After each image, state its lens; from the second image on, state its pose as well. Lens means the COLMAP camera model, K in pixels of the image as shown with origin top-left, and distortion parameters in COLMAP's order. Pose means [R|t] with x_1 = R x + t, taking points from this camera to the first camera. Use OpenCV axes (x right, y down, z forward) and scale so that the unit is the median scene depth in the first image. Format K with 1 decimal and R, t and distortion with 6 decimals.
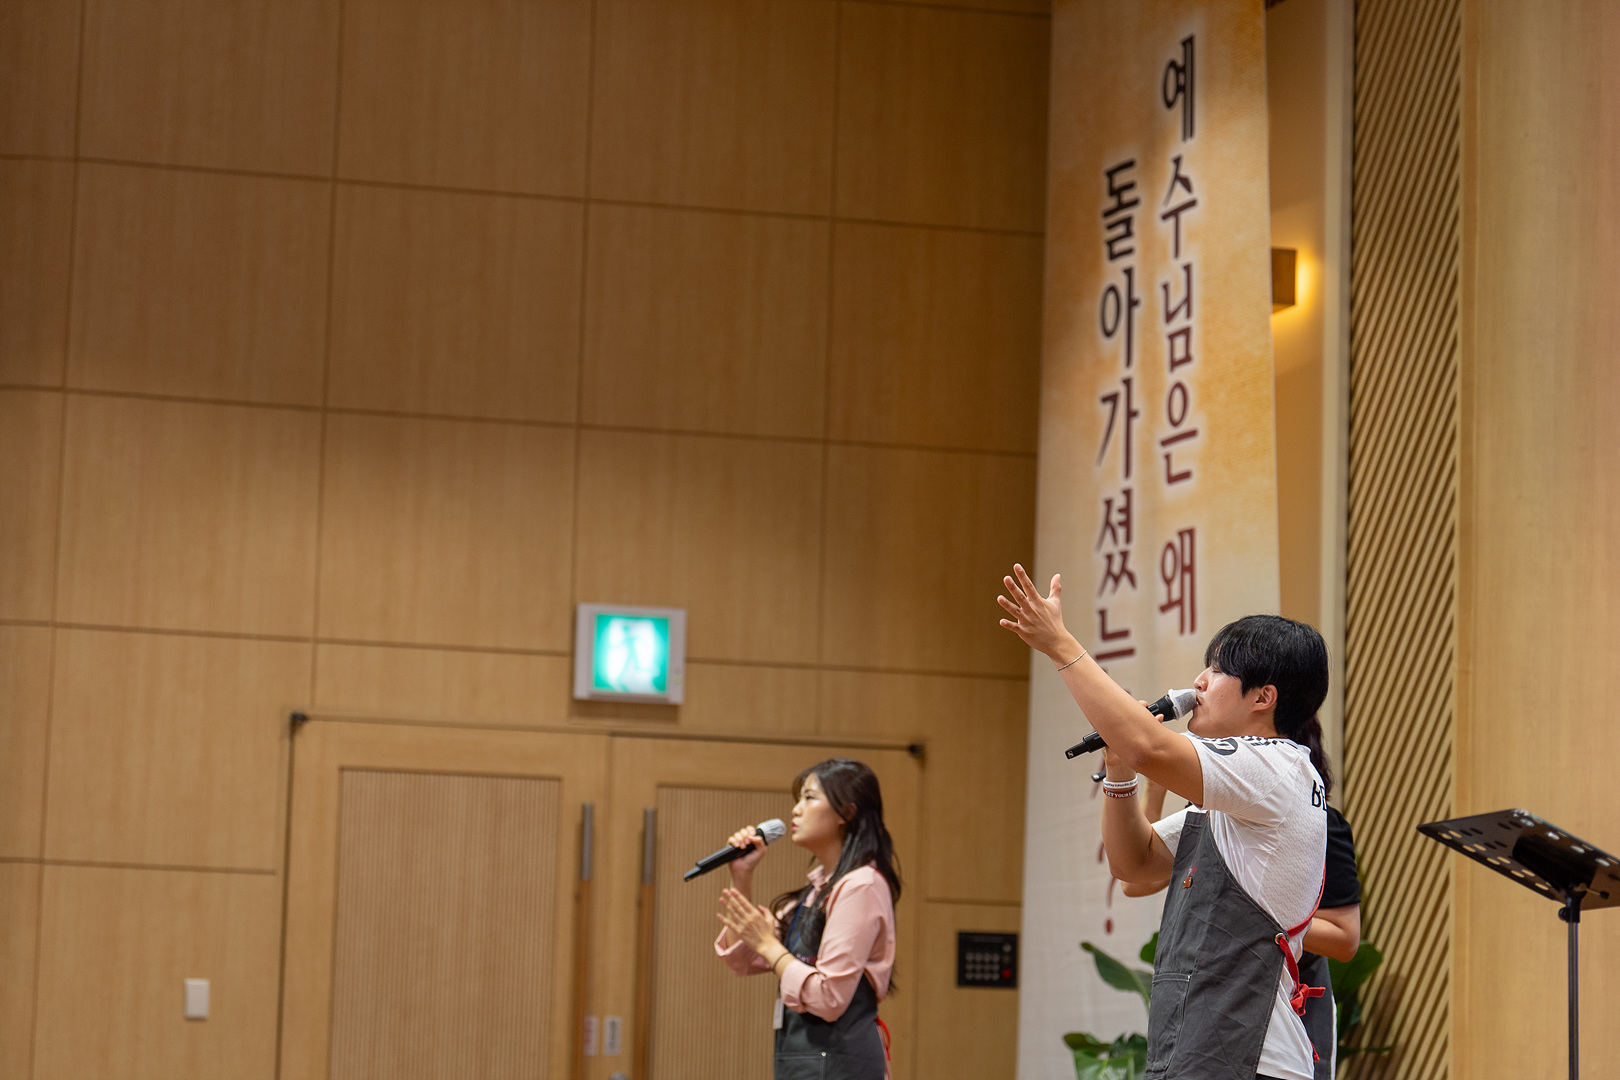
lens RADIAL K [[5015.2, 0, 810.2], [0, 5015.2, 537.6], [0, 0, 1]] dist [0.087026, 0.000000]
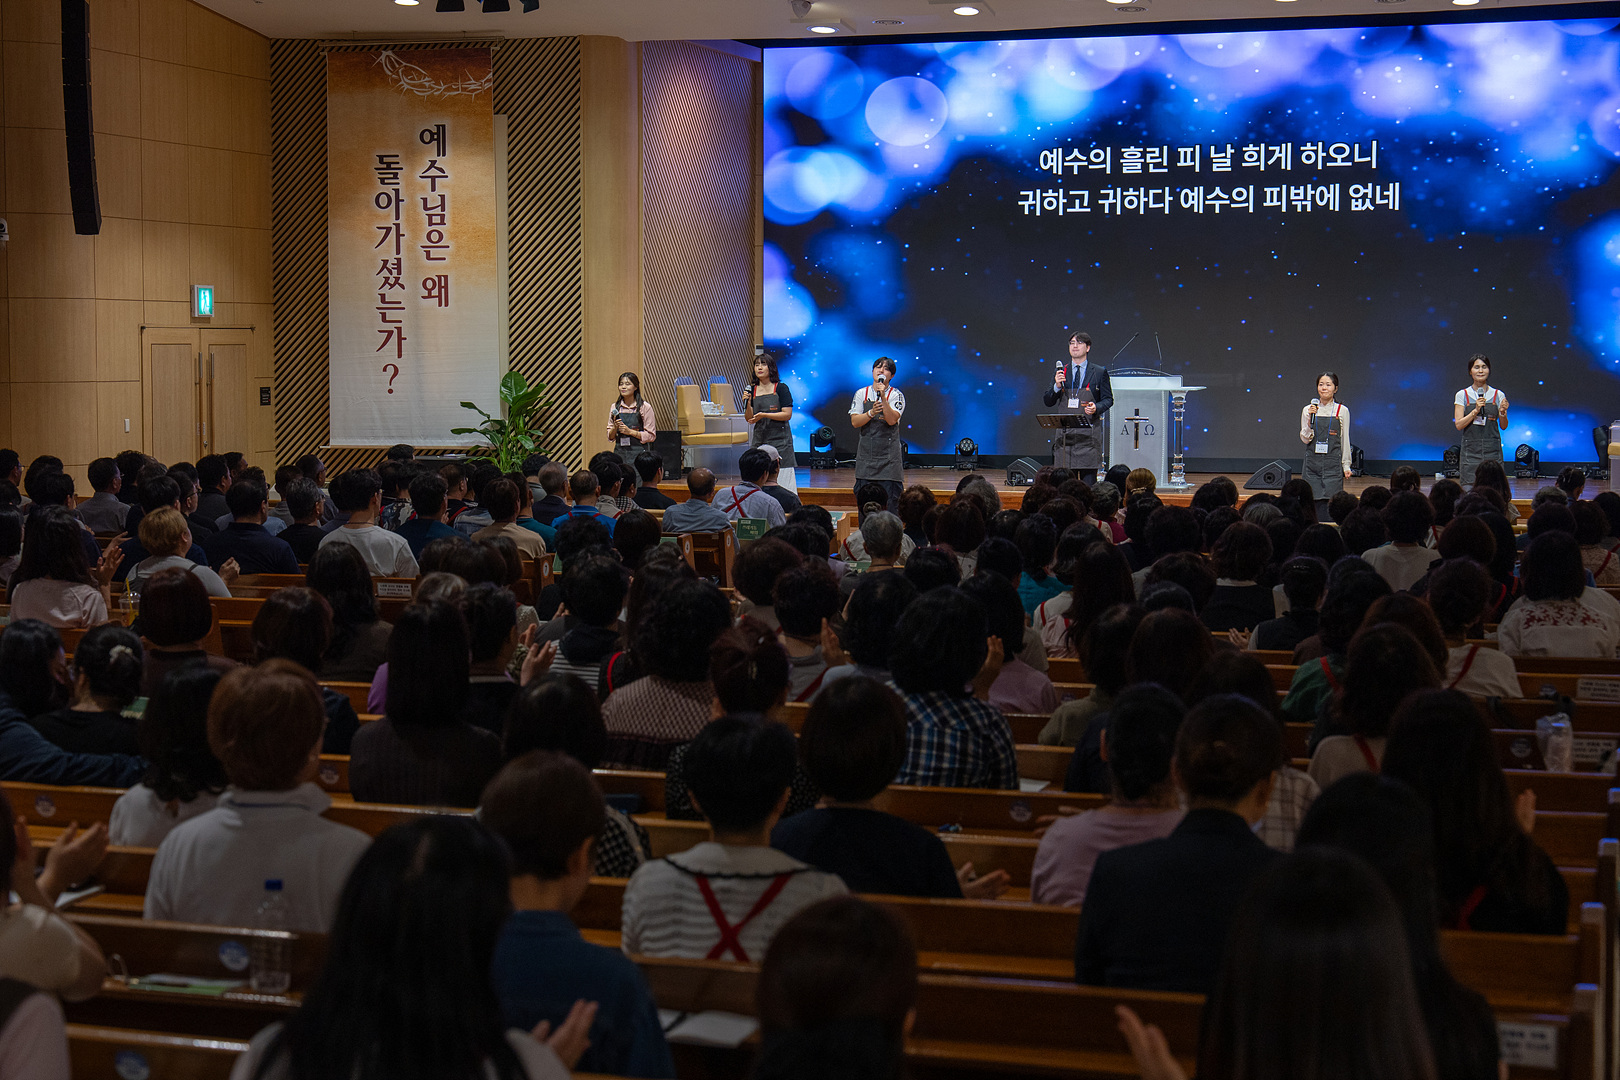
lens RADIAL K [[2662.6, 0, 809.1], [0, 2662.6, 541.2], [0, 0, 1]] dist [0.126467, 0.000000]
pose [[0.552242, -0.091984, 0.828593, -1.207820], [-0.081497, 0.983178, 0.163462, -0.130441], [-0.829691, -0.157799, 0.535456, -0.178925]]
